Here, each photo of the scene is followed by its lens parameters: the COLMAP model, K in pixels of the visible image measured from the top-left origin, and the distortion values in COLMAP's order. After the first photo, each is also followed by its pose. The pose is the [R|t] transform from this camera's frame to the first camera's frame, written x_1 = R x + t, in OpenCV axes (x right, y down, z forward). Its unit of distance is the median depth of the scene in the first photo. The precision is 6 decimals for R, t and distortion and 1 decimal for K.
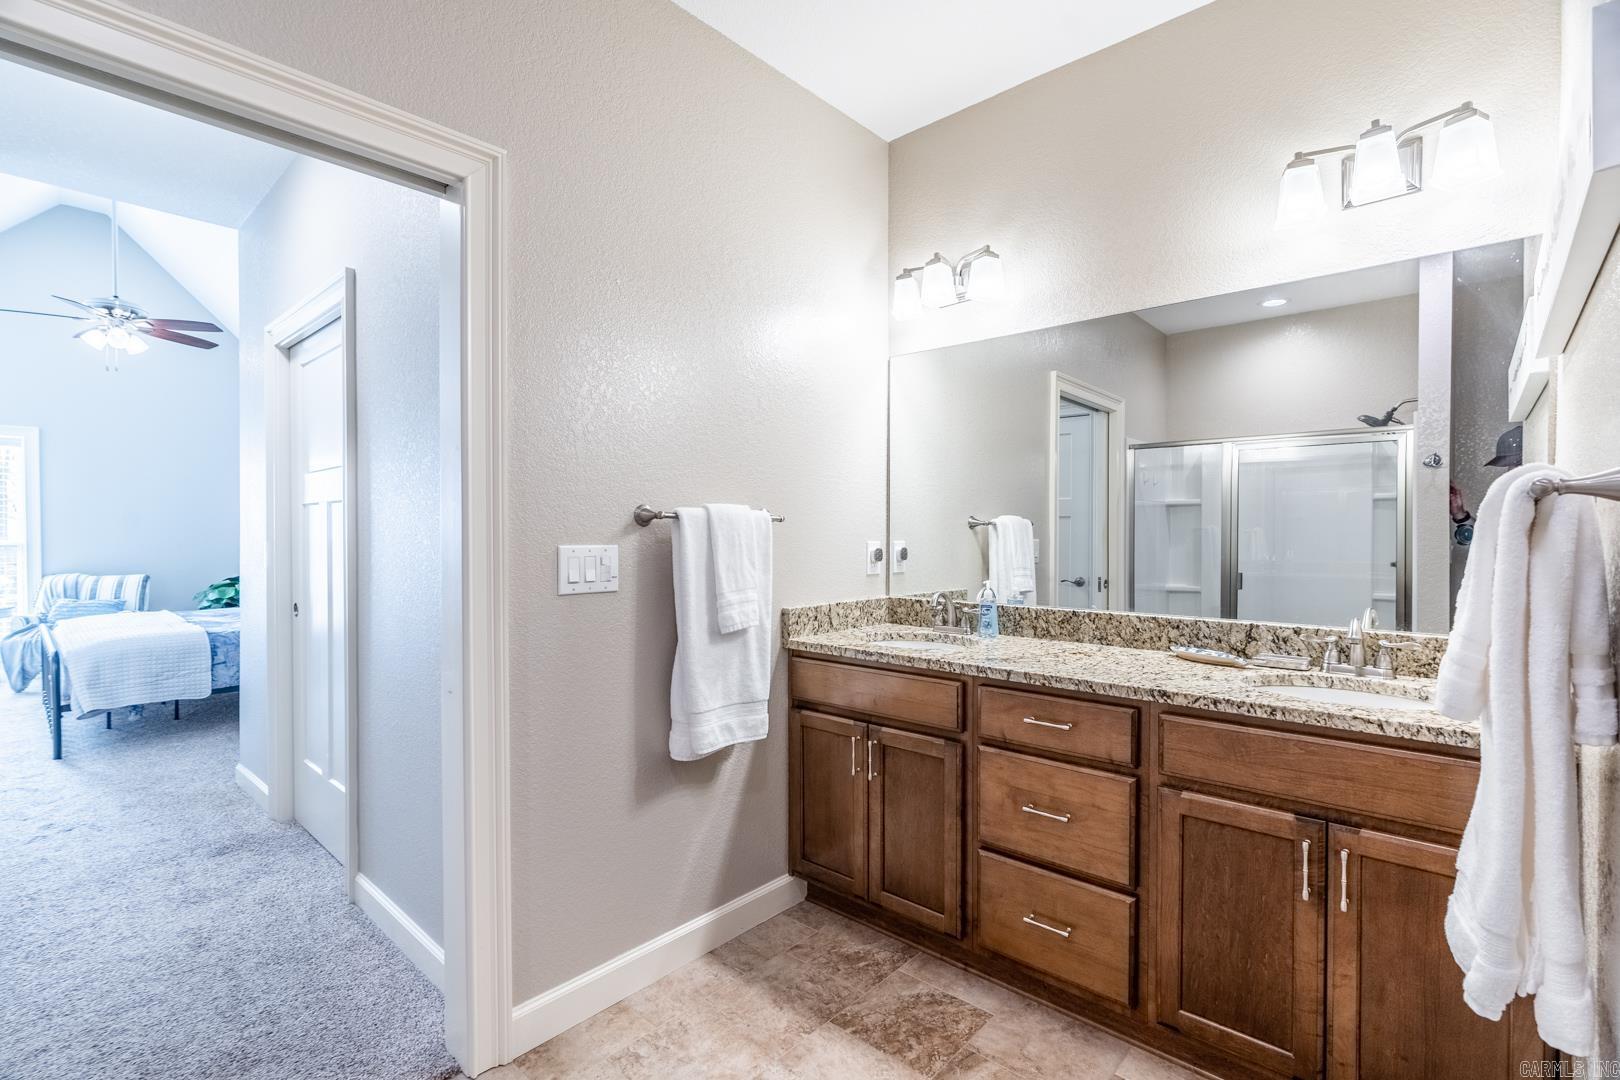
lens RADIAL K [[729.2, 0, 802.5], [0, 729.2, 554.9], [0, 0, 1]] dist [-0.012721, 0.005033]
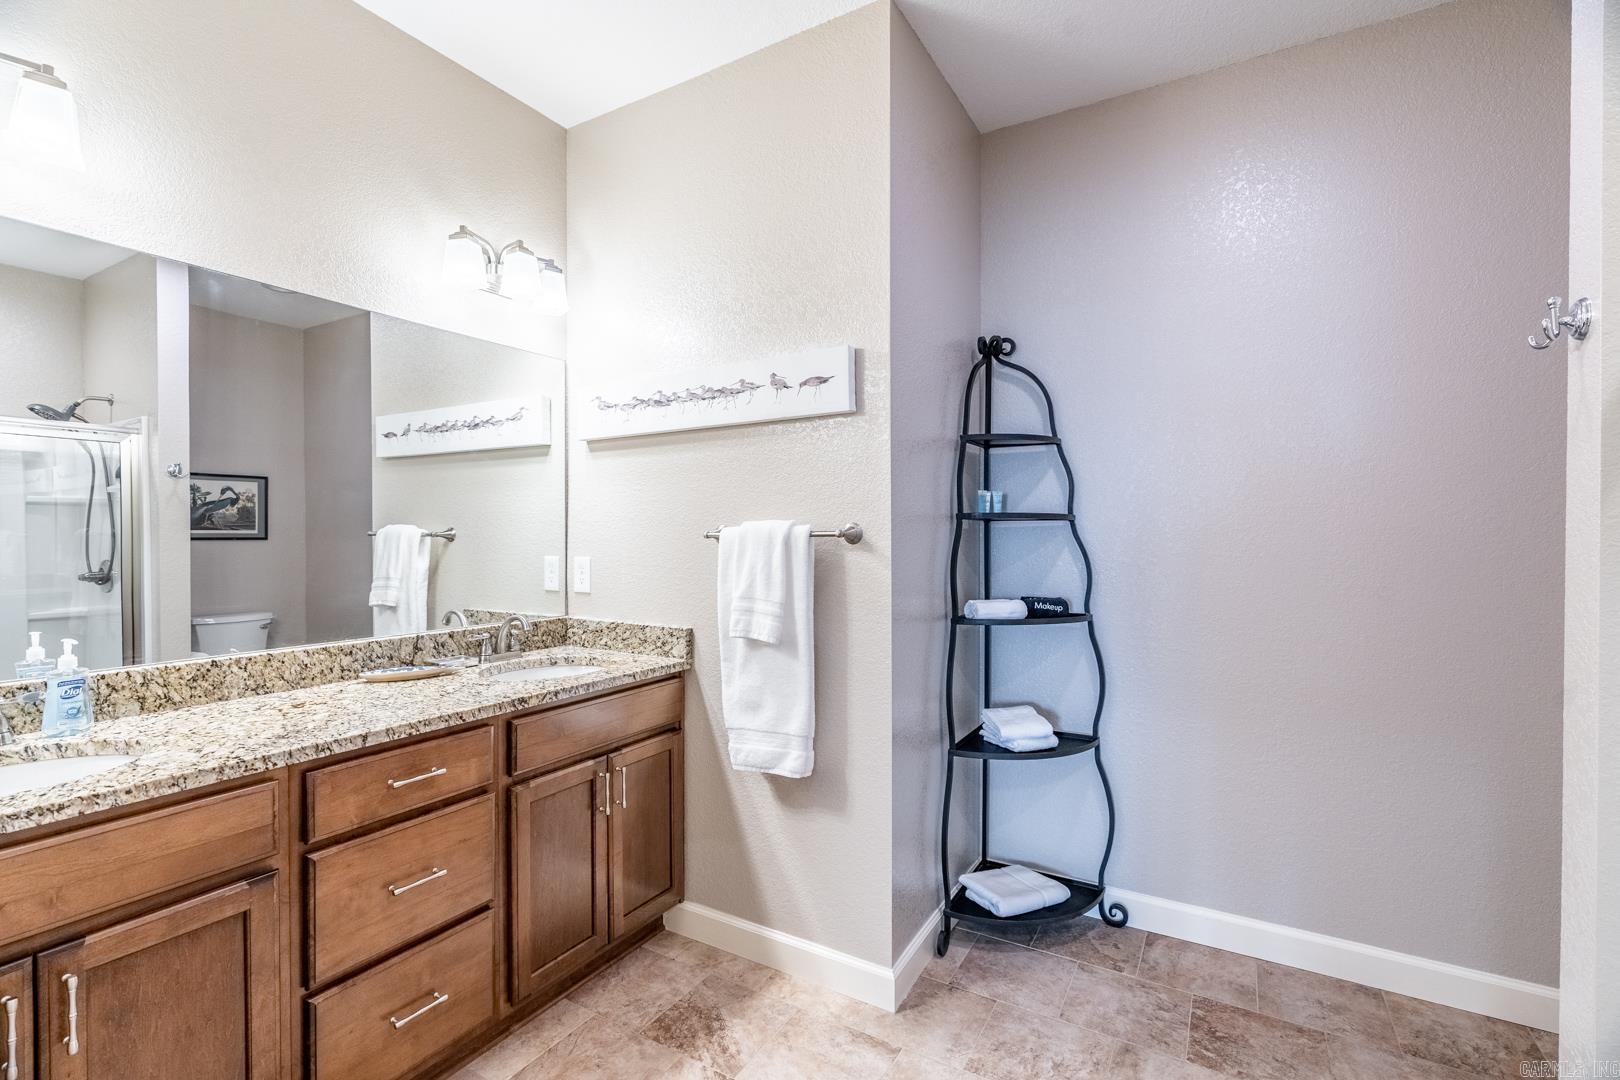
lens RADIAL K [[729.2, 0, 812.4], [0, 729.2, 539.0], [0, 0, 1]] dist [-0.012721, 0.005033]
pose [[-0.198295, -0.009521, 0.980096, -0.532388], [0.027866, 0.999494, 0.015347, -0.046561], [-0.979746, 0.030355, -0.197929, 0.617306]]
